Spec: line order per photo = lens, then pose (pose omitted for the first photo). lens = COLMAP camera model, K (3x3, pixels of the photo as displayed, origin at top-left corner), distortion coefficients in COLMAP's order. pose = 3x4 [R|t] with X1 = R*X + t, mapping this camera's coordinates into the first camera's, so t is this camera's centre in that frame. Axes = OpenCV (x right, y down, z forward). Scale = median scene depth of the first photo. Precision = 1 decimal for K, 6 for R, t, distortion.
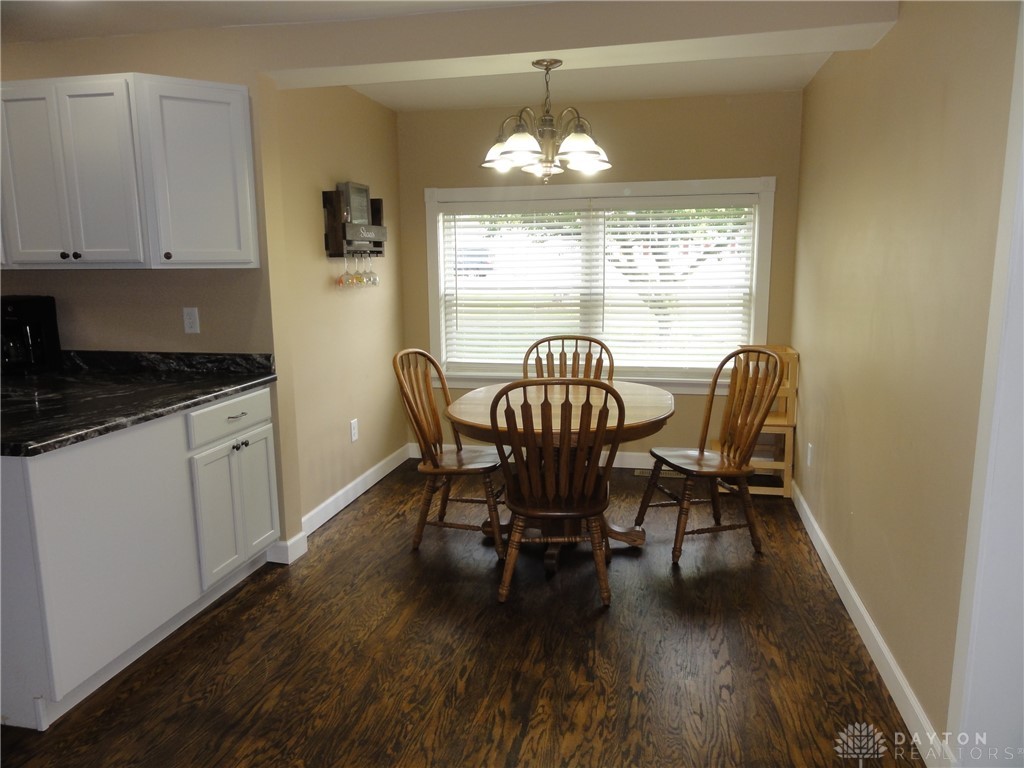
lens RADIAL K [[724.6, 0, 511.9], [0, 724.6, 380.2], [0, 0, 1]] dist [0.002372, -0.006149]
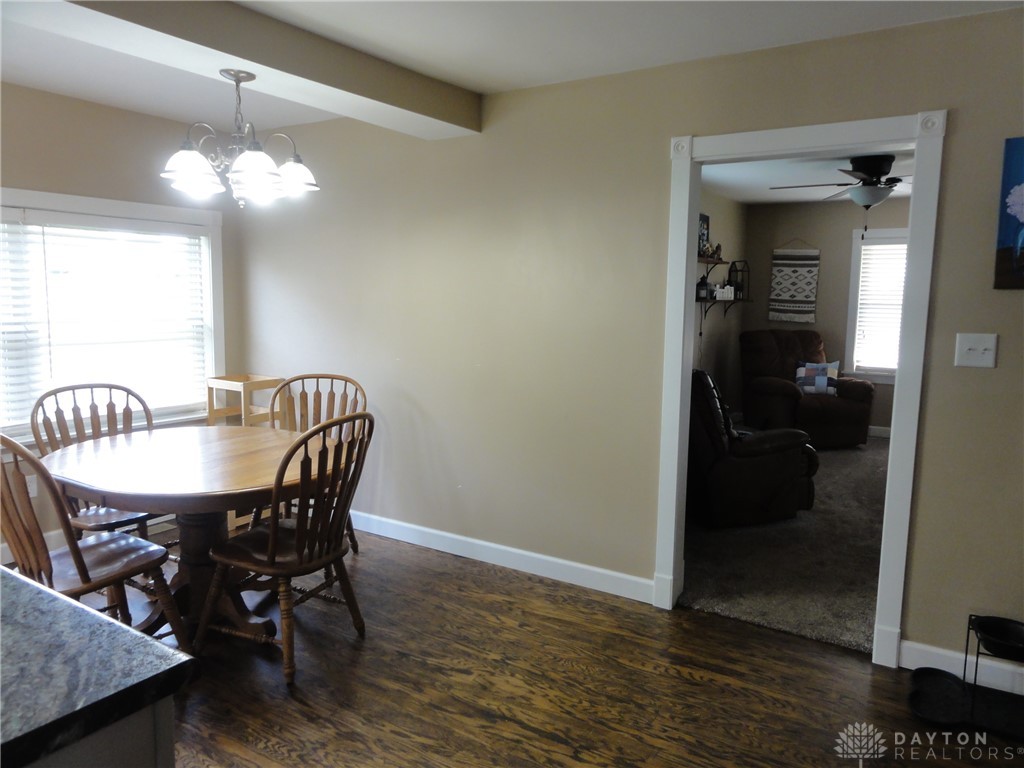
lens RADIAL K [[724.6, 0, 511.9], [0, 724.6, 380.2], [0, 0, 1]] dist [0.002372, -0.006149]
pose [[0.351162, -0.097681, 0.931205, -0.705719], [0.131519, 0.989829, 0.054233, -0.067897], [-0.927032, 0.103427, 0.360437, 0.403988]]
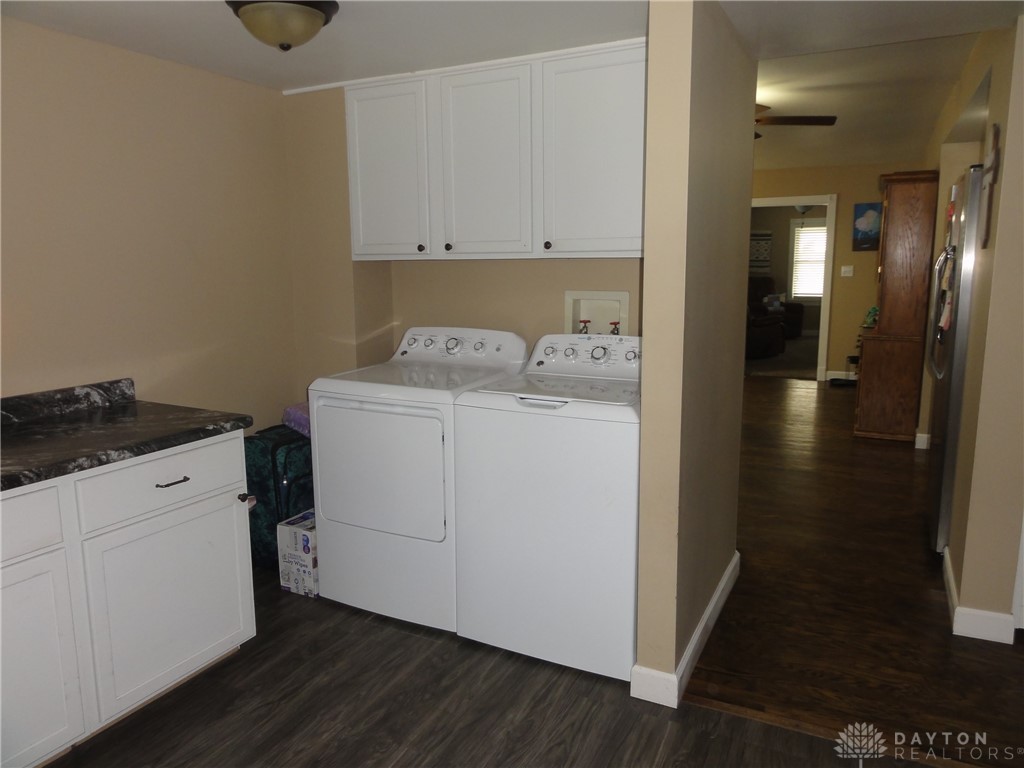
lens RADIAL K [[724.6, 0, 511.9], [0, 724.6, 380.2], [0, 0, 1]] dist [0.002372, -0.006149]
pose [[0.245751, -0.146590, 0.958185, -2.660775], [0.163570, 0.980595, 0.108067, -0.081915], [-0.955432, 0.130173, 0.264960, 0.731440]]
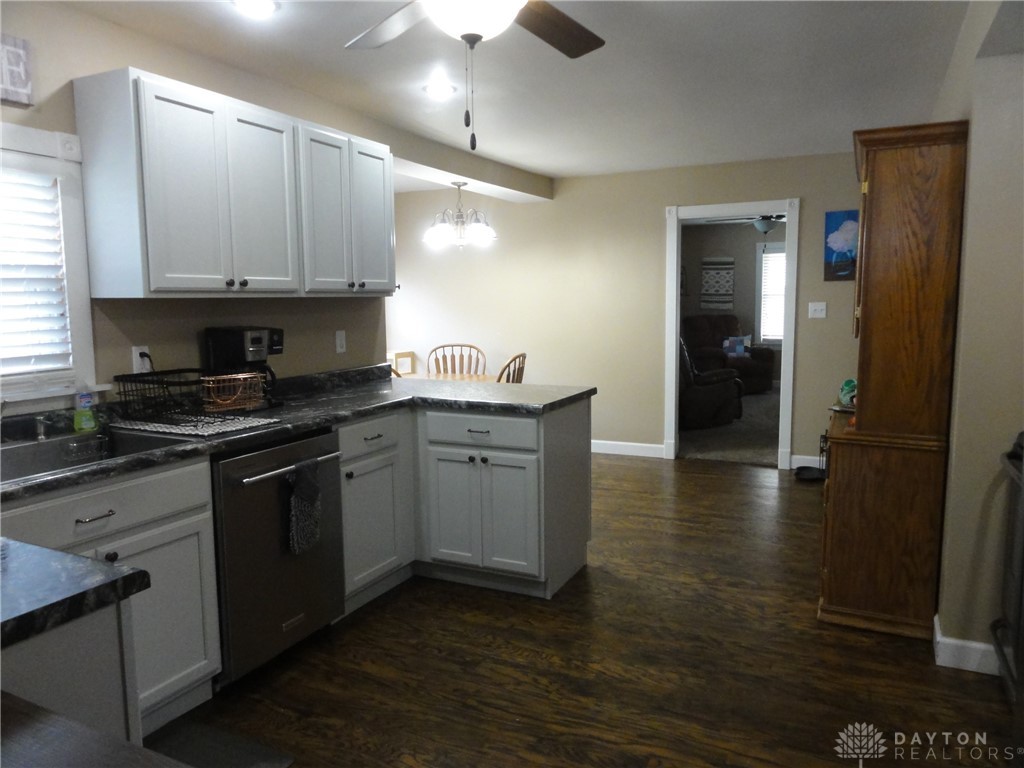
lens RADIAL K [[724.6, 0, 511.9], [0, 724.6, 380.2], [0, 0, 1]] dist [0.002372, -0.006149]
pose [[0.240727, -0.103247, 0.965086, -1.683378], [0.166521, 0.983976, 0.063732, -0.055490], [-0.956202, 0.145365, 0.254062, 0.499372]]
